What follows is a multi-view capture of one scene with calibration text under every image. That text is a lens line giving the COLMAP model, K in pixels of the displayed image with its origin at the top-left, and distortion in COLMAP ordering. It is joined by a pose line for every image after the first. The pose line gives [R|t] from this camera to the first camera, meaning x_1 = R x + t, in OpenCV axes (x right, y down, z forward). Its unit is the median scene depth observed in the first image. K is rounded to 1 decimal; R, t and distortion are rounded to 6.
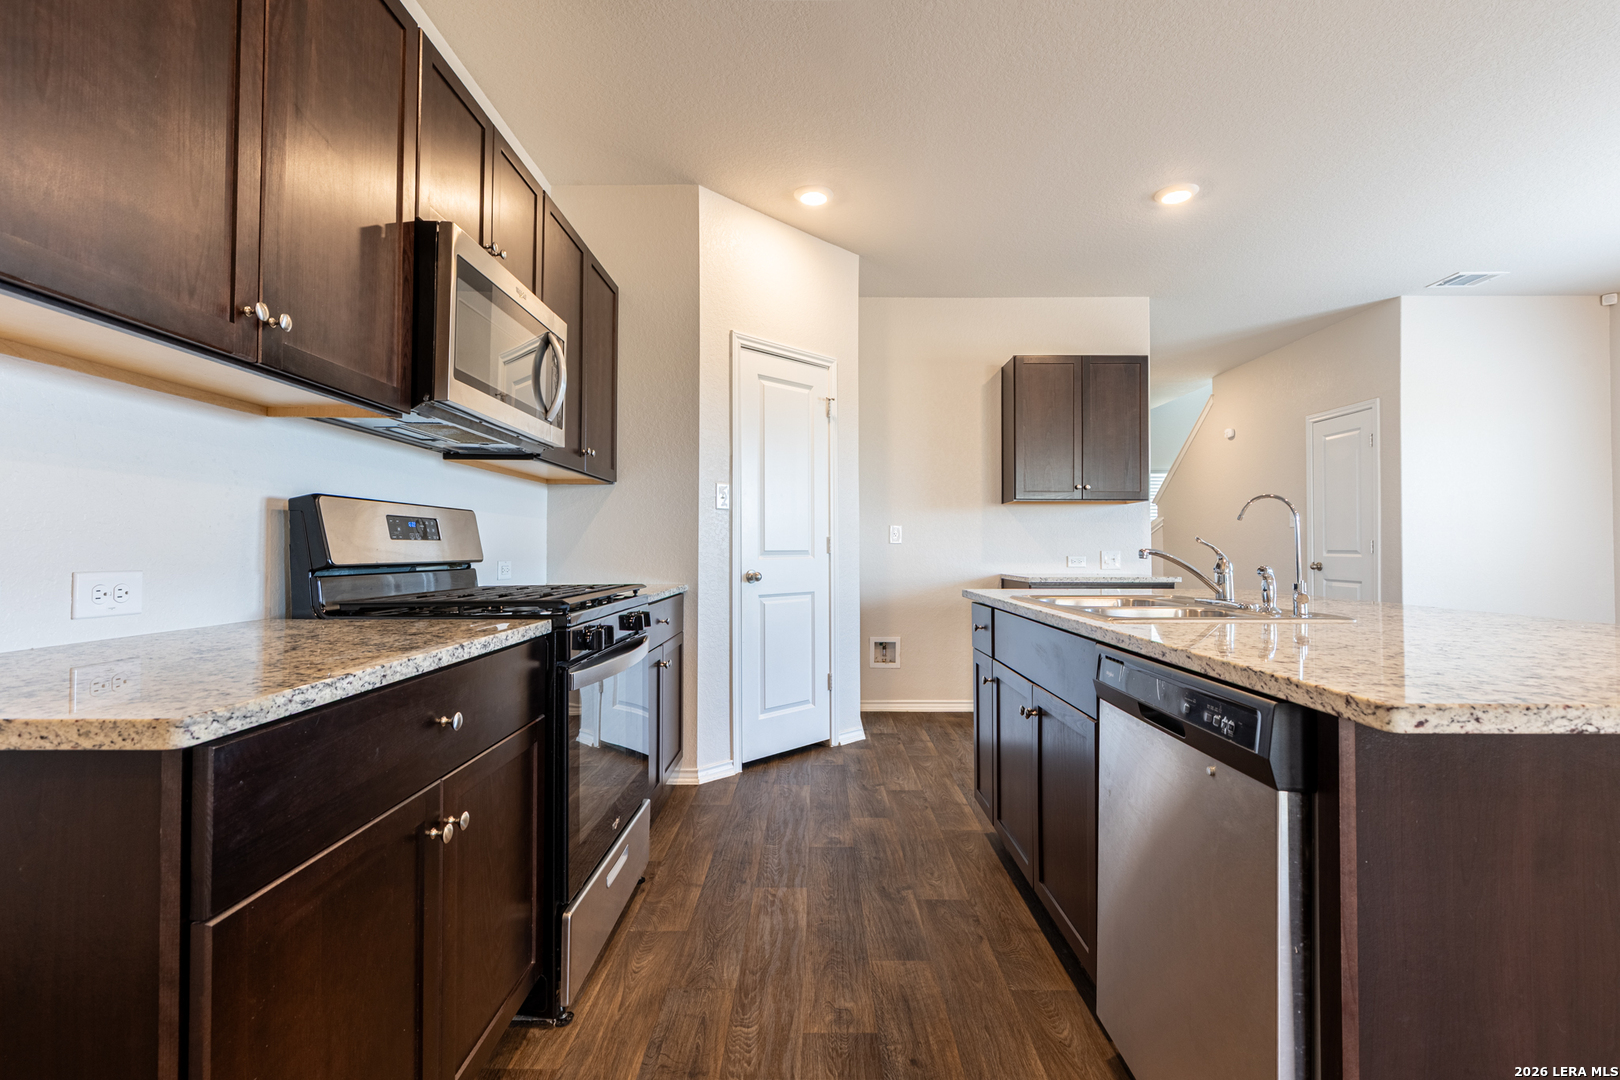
lens RADIAL K [[749.1, 0, 793.5], [0, 749.1, 537.0], [0, 0, 1]] dist [0.009647, -0.001128]
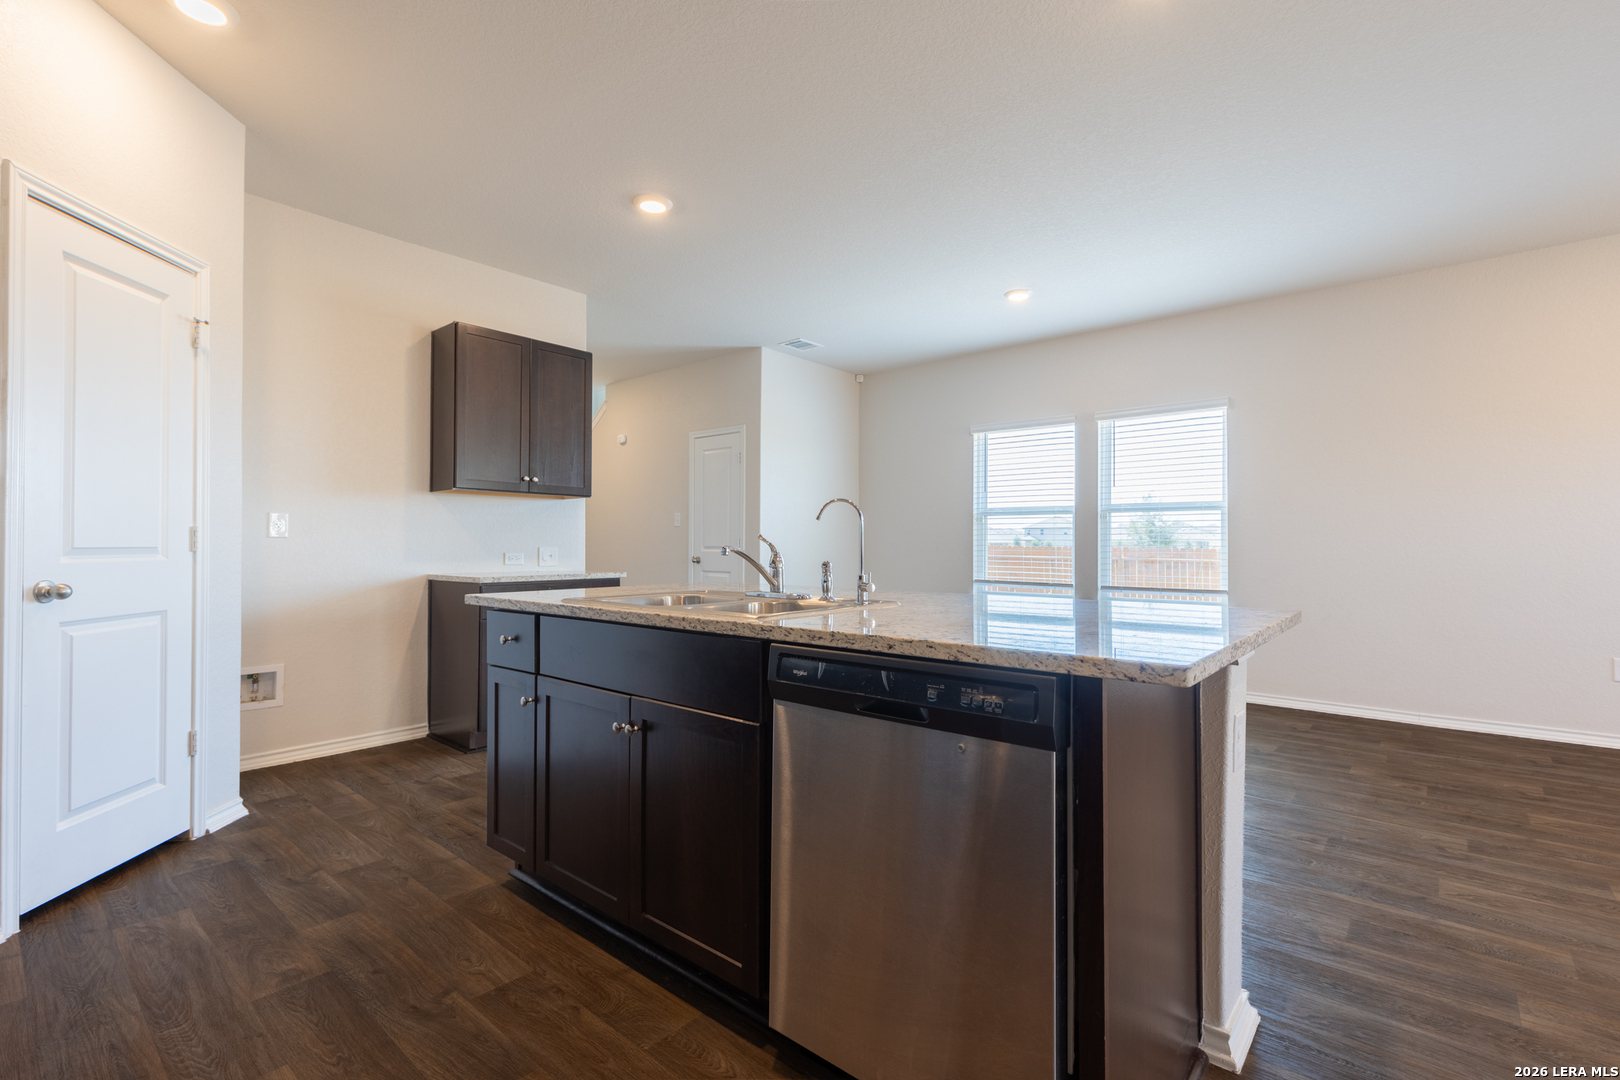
lens RADIAL K [[749.1, 0, 809.9], [0, 749.1, 537.1], [0, 0, 1]] dist [0.009647, -0.001128]
pose [[0.623988, 0.009228, 0.781380, -0.160566], [-0.013745, 0.999905, -0.000832, 0.002195], [-0.781313, -0.010221, 0.624056, 0.178125]]
